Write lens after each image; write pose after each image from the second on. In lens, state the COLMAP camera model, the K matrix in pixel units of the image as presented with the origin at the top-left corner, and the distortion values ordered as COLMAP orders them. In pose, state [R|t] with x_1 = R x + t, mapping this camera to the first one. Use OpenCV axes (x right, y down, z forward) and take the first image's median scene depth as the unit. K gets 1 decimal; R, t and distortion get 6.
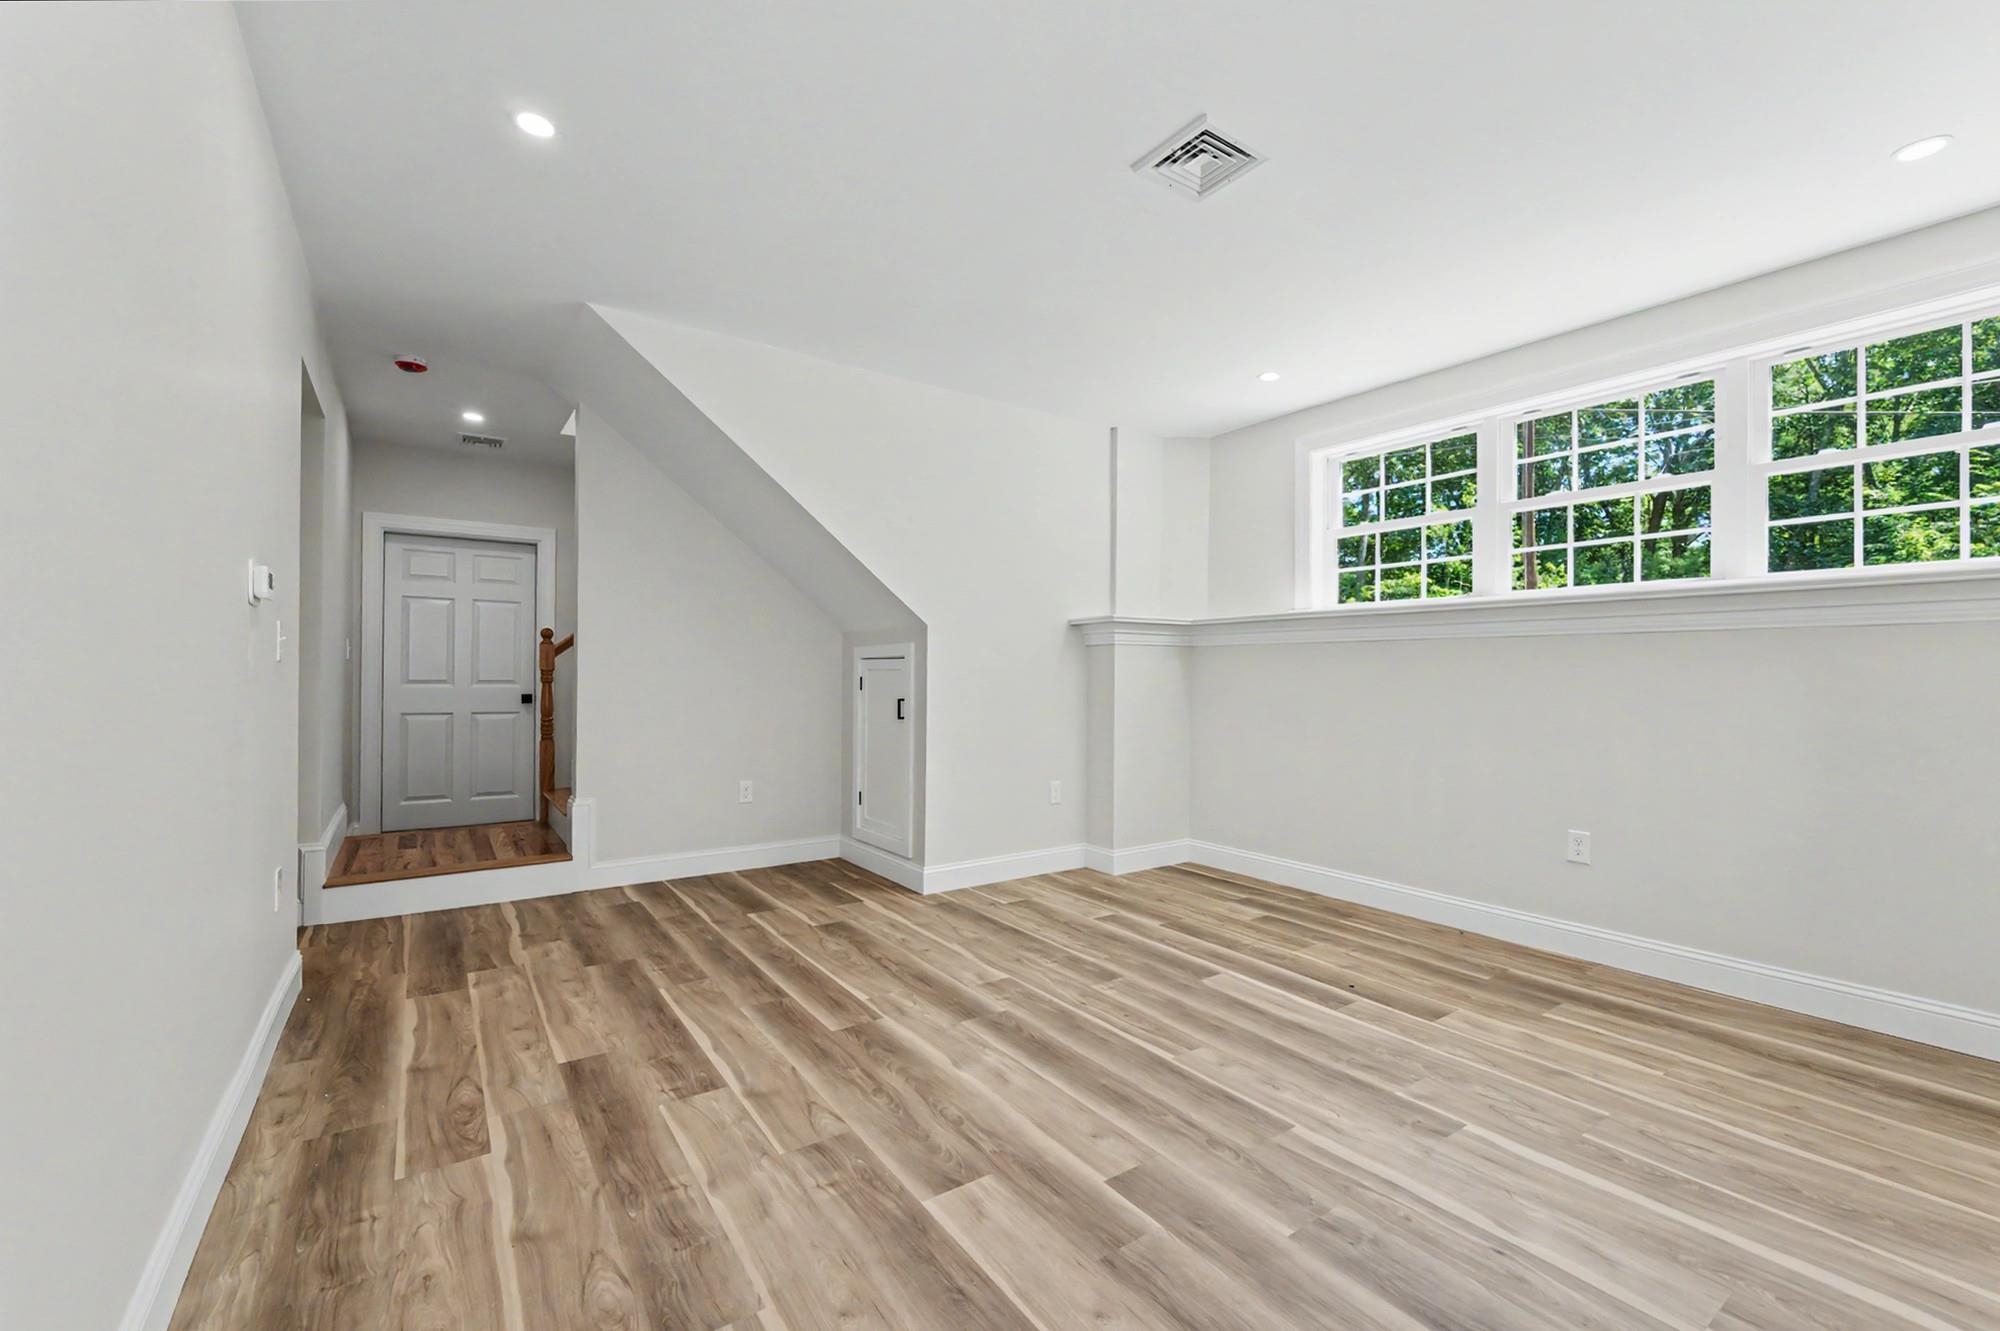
lens RADIAL K [[826.8, 0, 989.4], [0, 826.8, 661.1], [0, 0, 1]] dist [-0.004871, 0.000848]
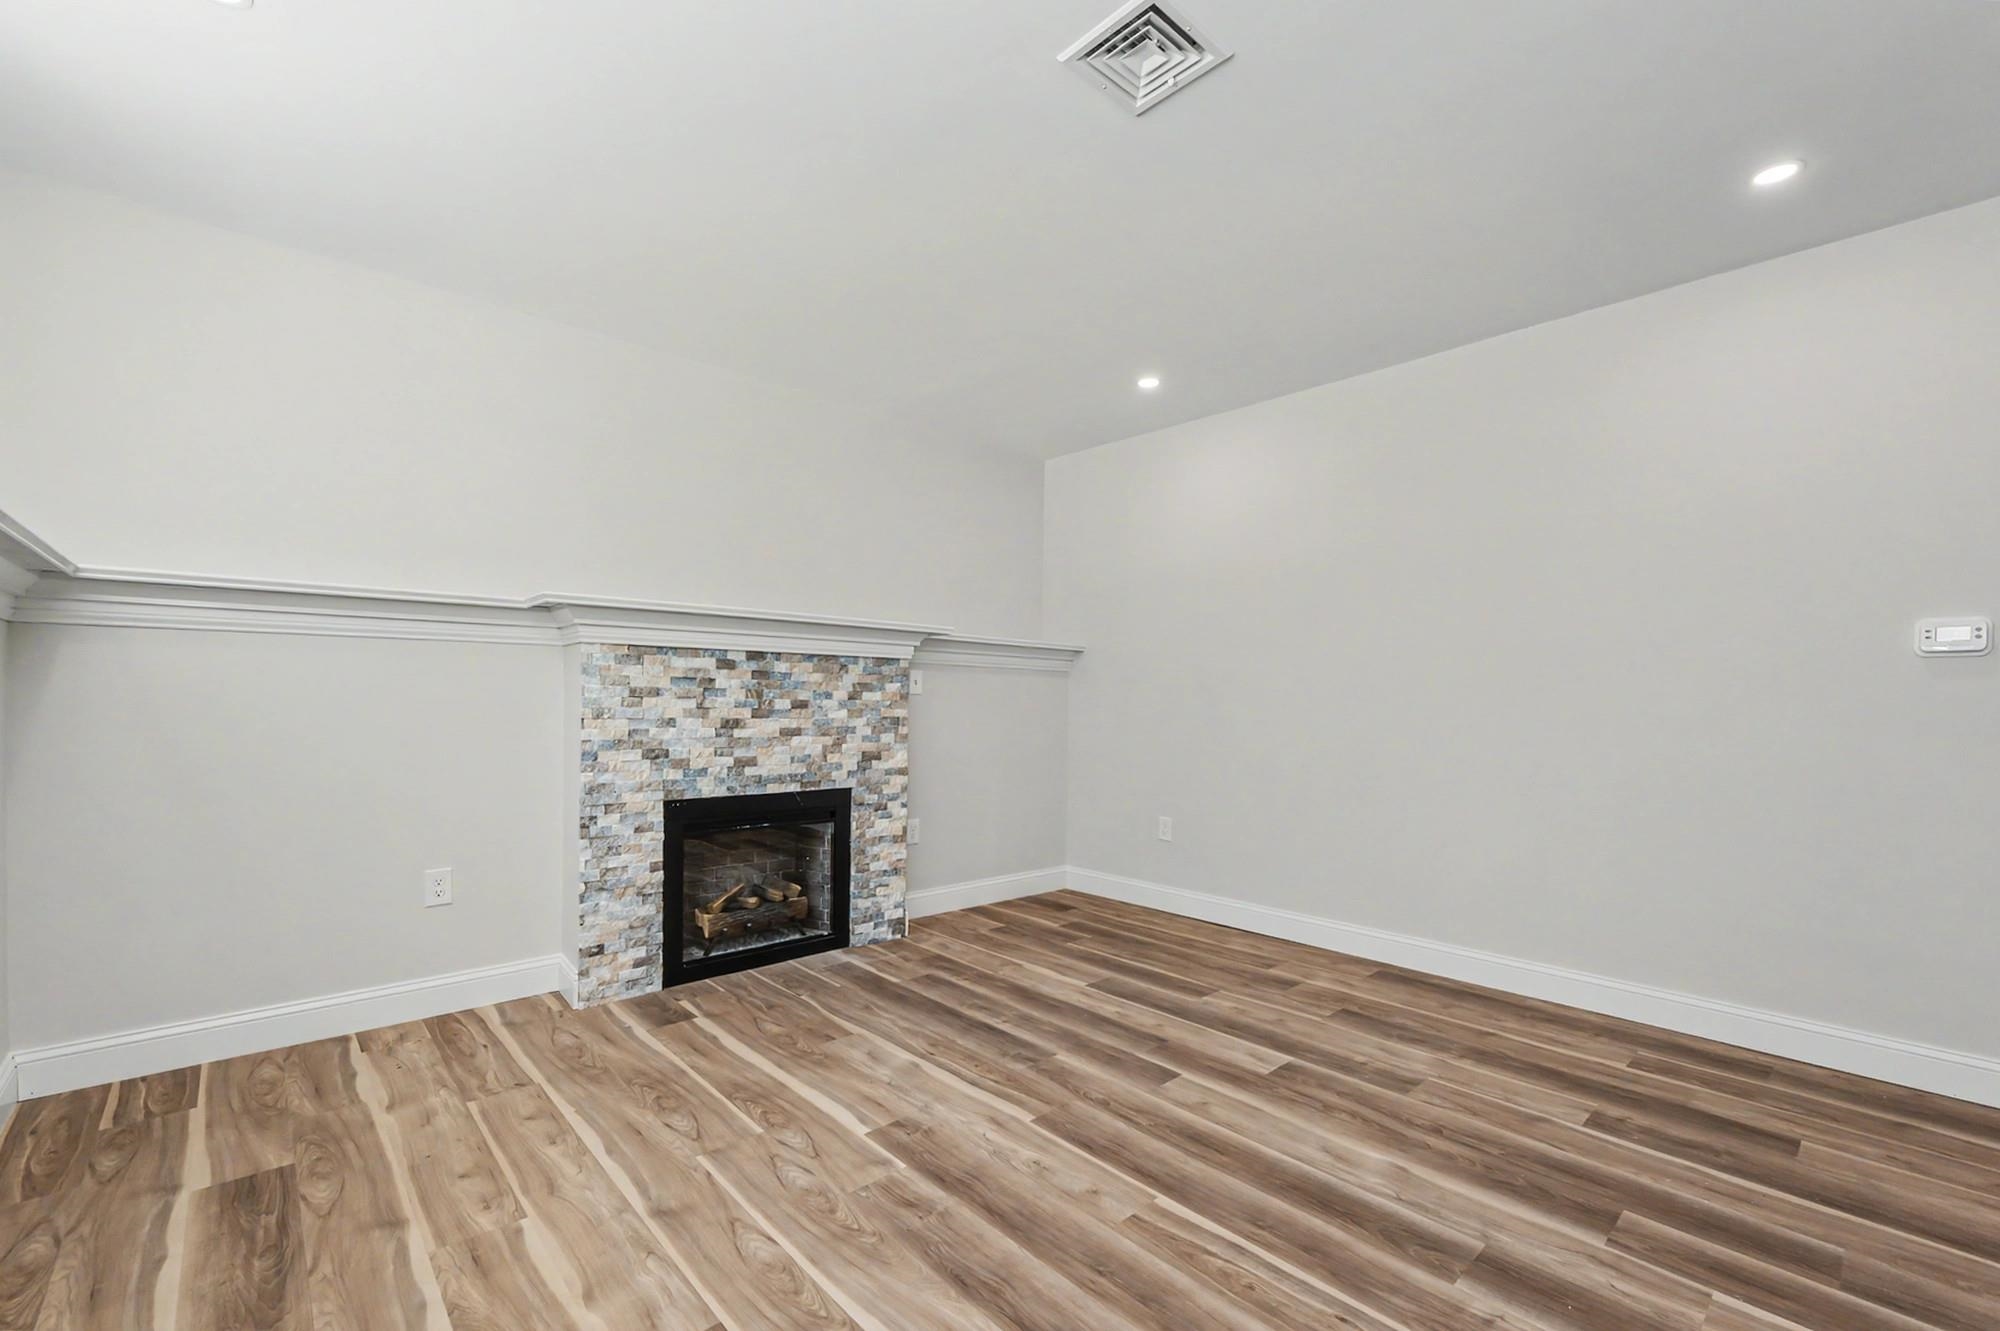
lens RADIAL K [[826.8, 0, 998.0], [0, 826.8, 713.1], [0, 0, 1]] dist [-0.004871, 0.000848]
pose [[-0.990059, -0.017712, -0.139536, 0.491024], [-0.017588, 0.999843, -0.002119, 0.032611], [0.139551, 0.000356, -0.990215, 1.766542]]
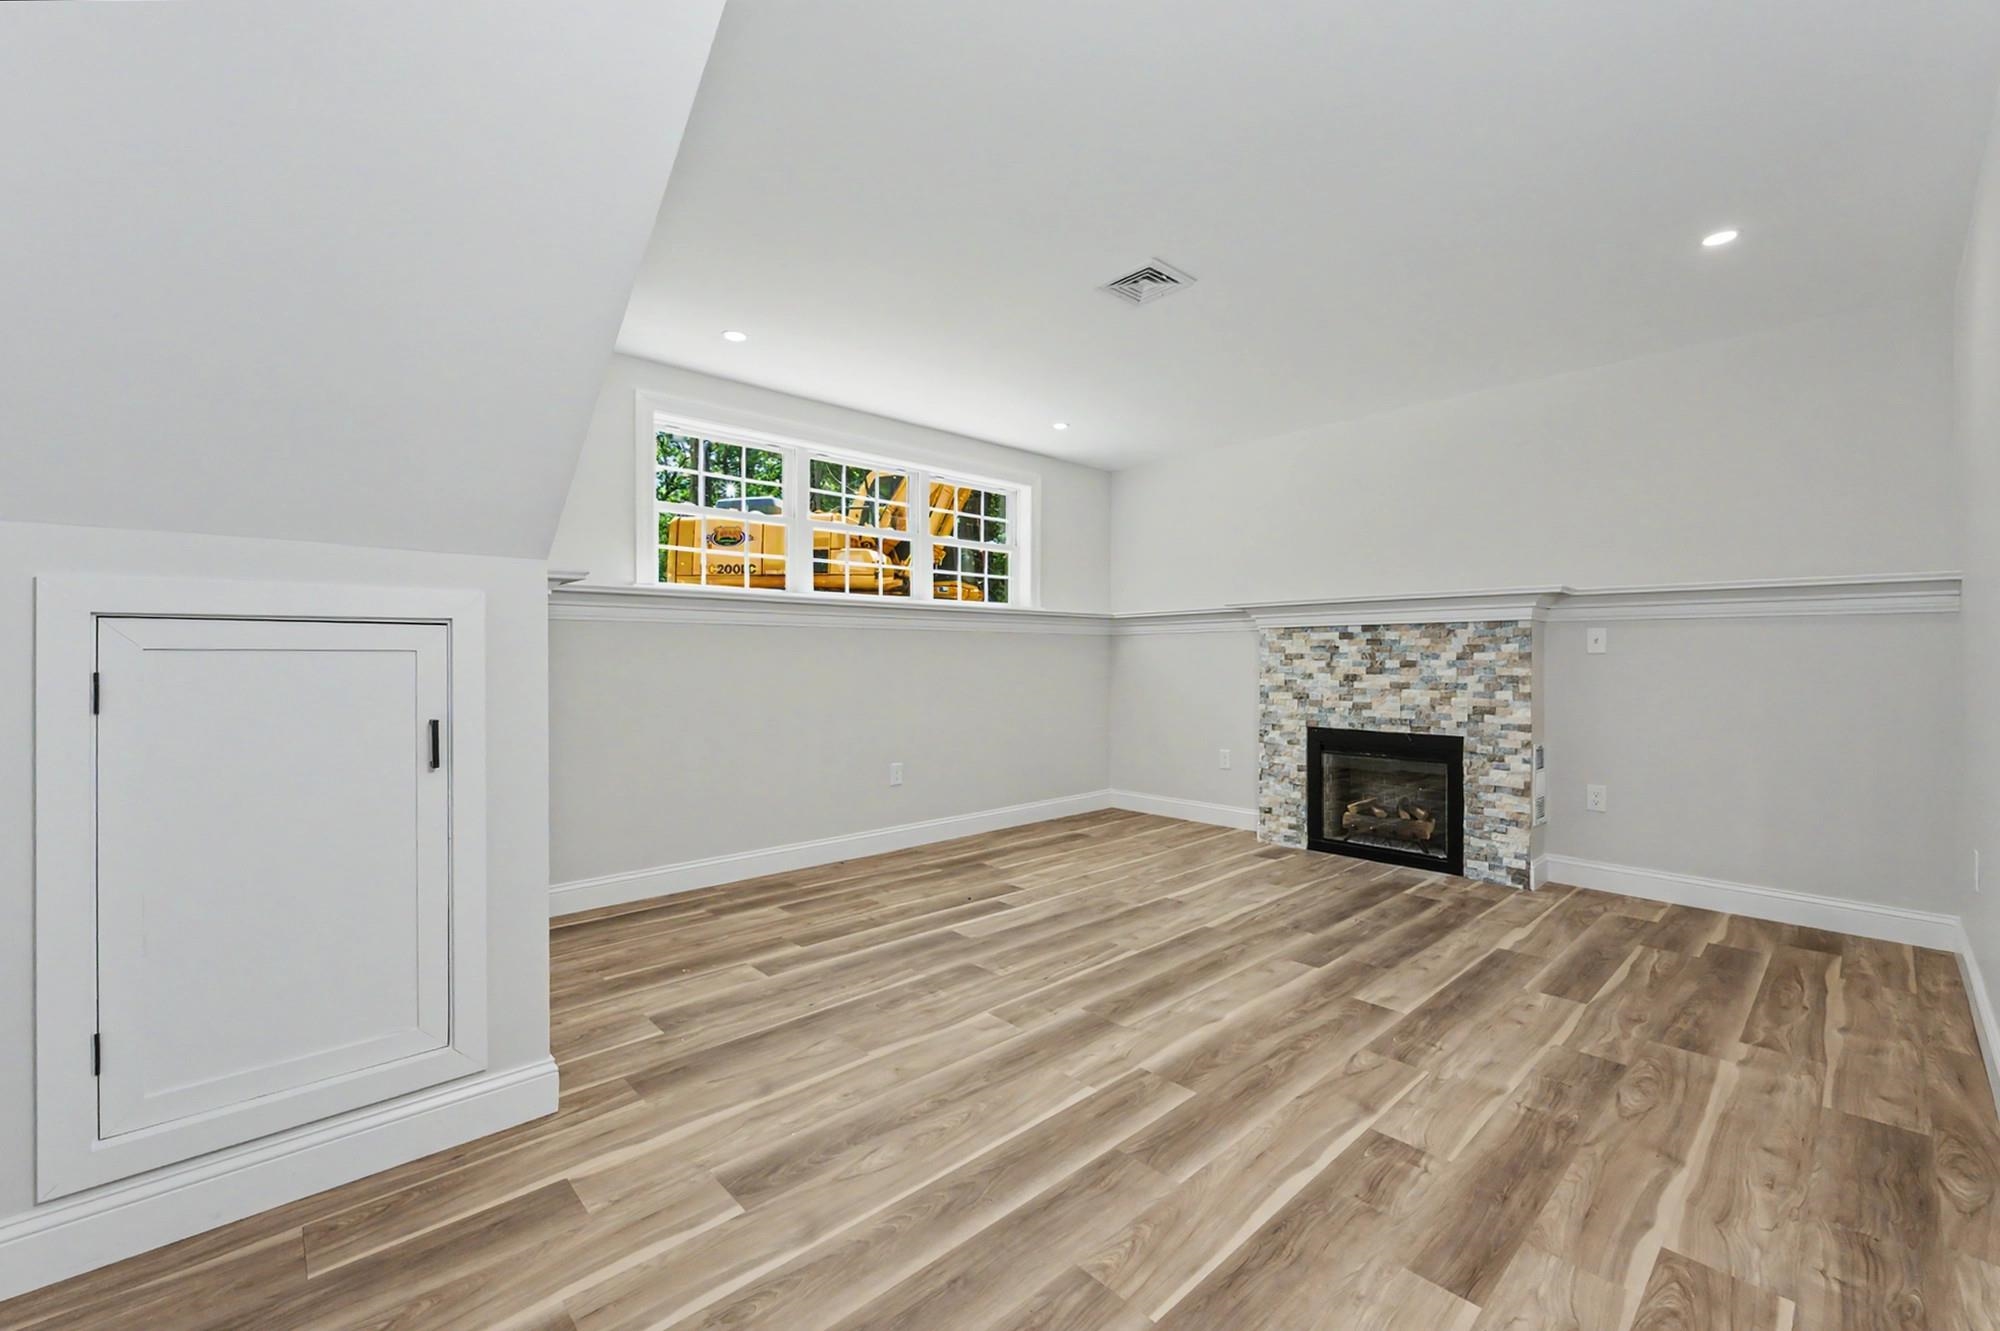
lens RADIAL K [[826.8, 0, 1003.1], [0, 826.8, 659.8], [0, 0, 1]] dist [-0.004871, 0.000848]
pose [[-0.152116, -0.007670, 0.988333, -1.057147], [-0.015849, 0.999860, 0.005320, 0.015395], [-0.988236, -0.014855, -0.152216, 1.438142]]
